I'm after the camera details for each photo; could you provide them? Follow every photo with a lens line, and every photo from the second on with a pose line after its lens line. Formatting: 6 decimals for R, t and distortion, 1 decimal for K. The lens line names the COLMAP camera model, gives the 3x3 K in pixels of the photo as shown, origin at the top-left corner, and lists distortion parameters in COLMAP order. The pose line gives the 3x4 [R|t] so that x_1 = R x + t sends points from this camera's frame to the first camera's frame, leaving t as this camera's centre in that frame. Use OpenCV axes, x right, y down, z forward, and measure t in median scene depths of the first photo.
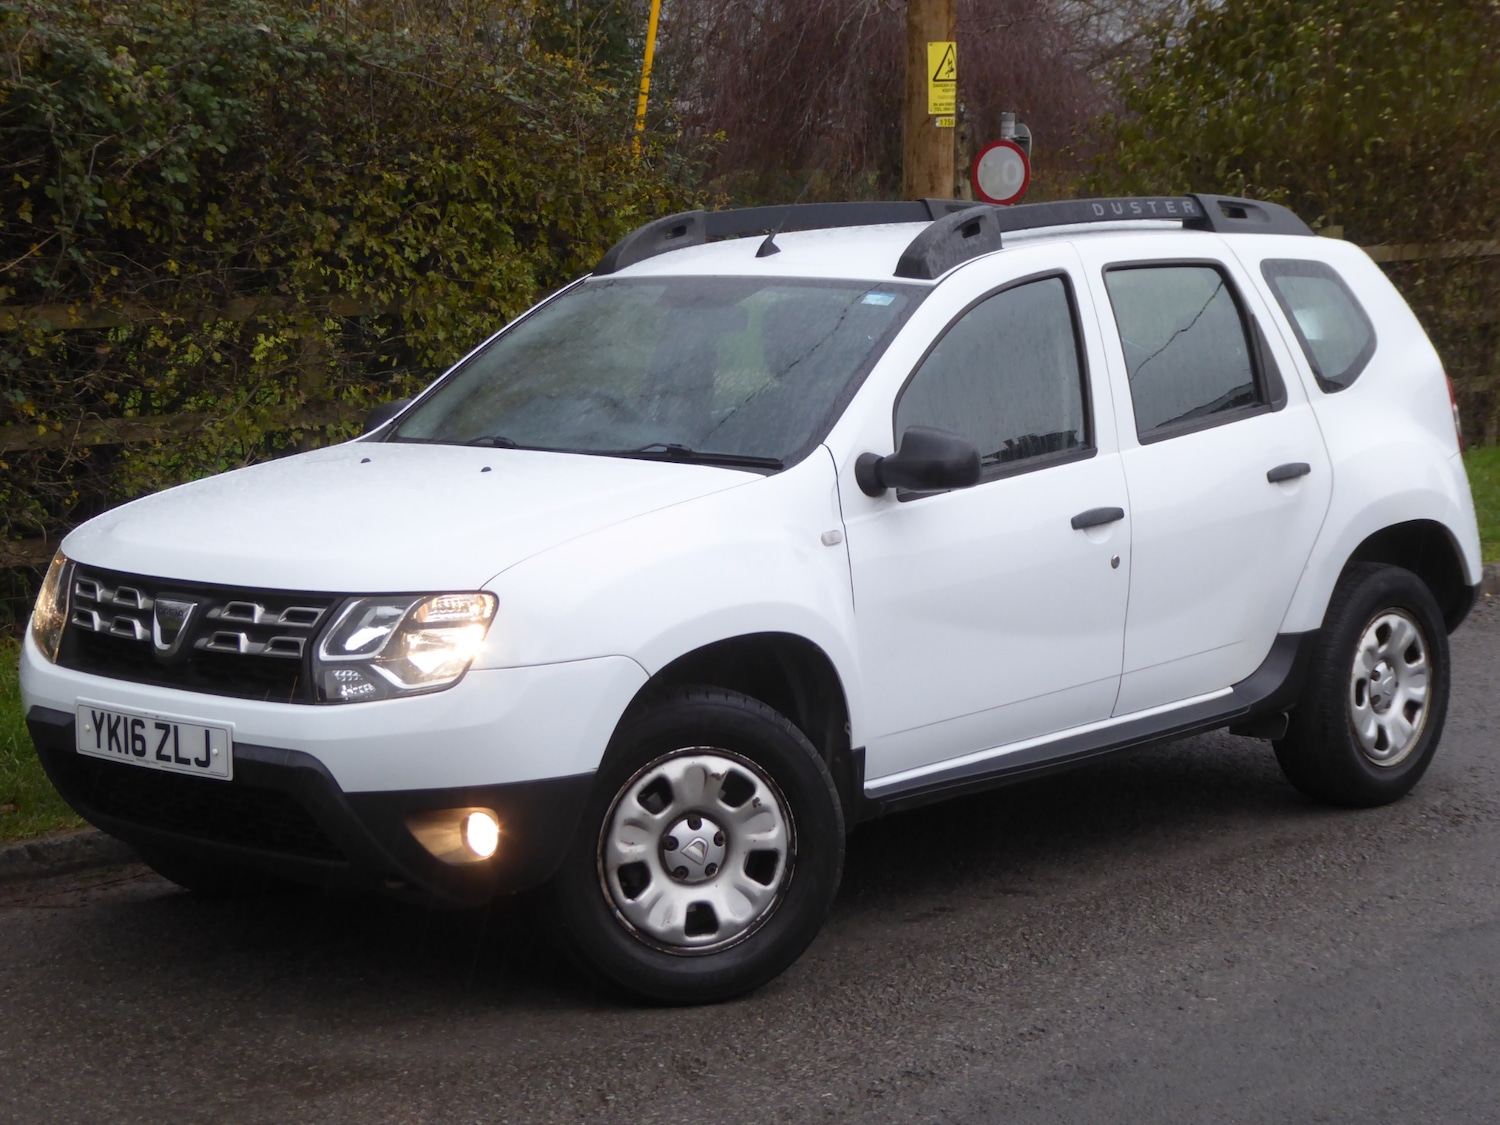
lens RADIAL K [[3106.2, 0, 730.3], [0, 3106.2, 519.0], [0, 0, 1]] dist [0.189686, 0.000000]
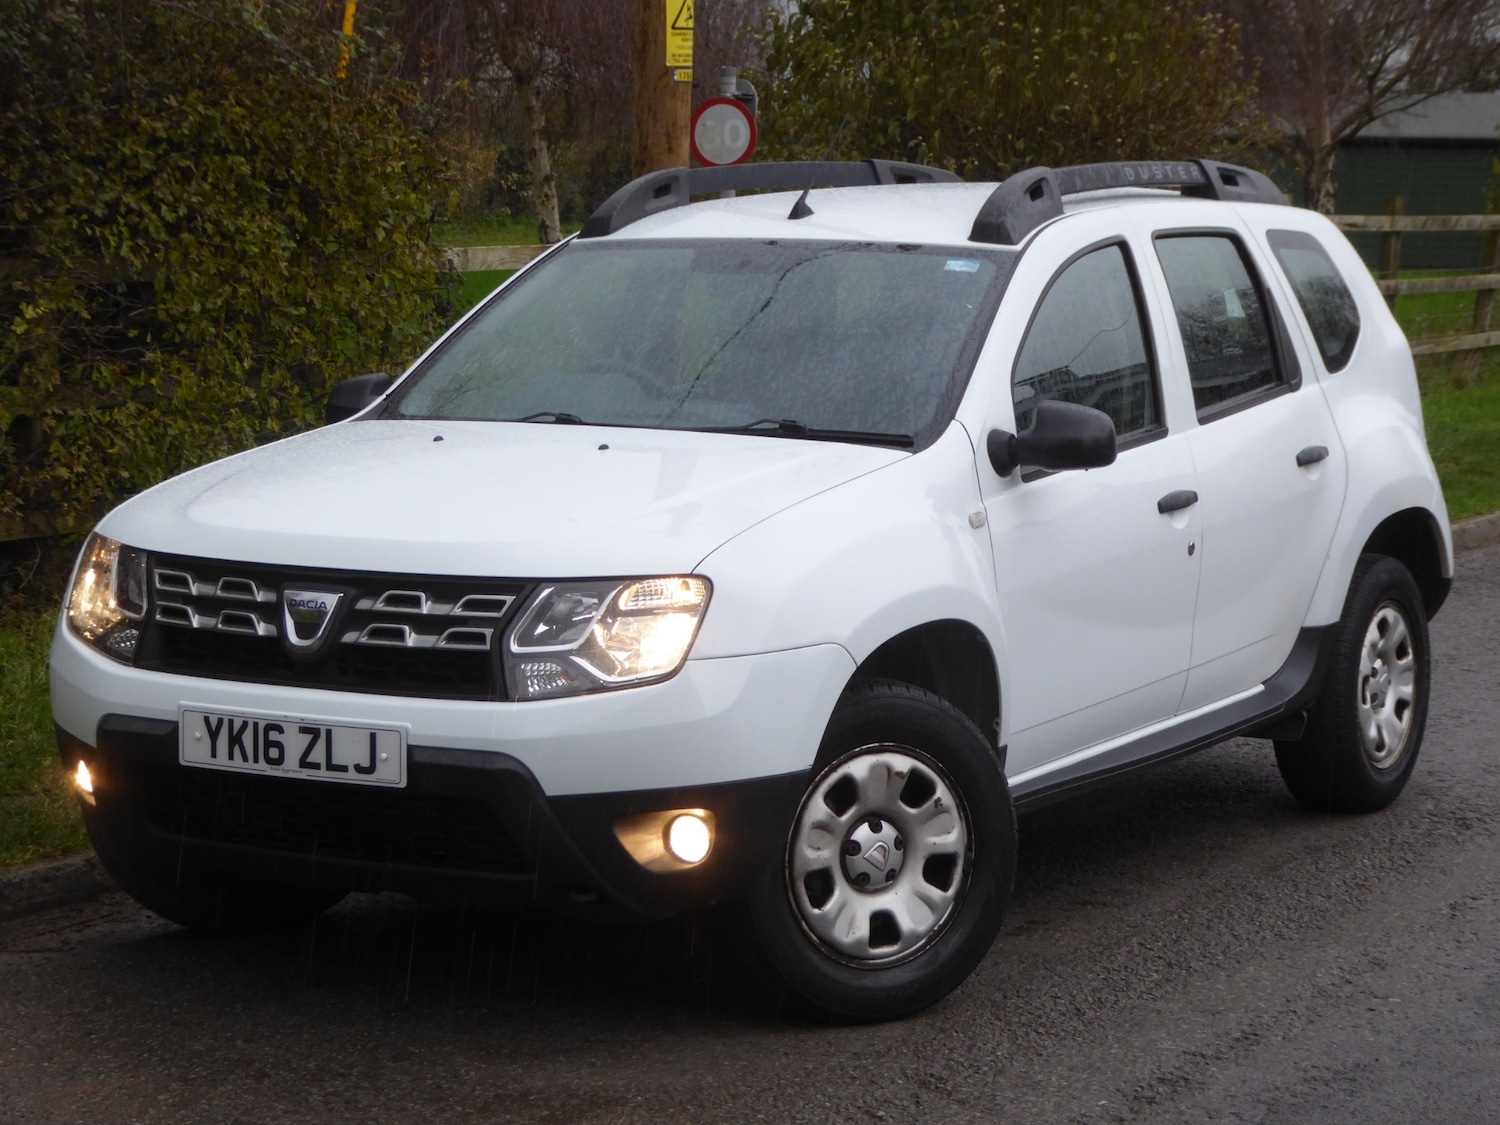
lens RADIAL K [[3723.0, 0, 749.7], [0, 3723.0, 500.6], [0, 0, 1]] dist [0.229694, 0.000000]
pose [[0.974464, -0.003478, 0.224518, -0.273623], [0.006470, 0.999900, -0.012595, 0.013344], [-0.224451, 0.013726, 0.974389, -0.070755]]
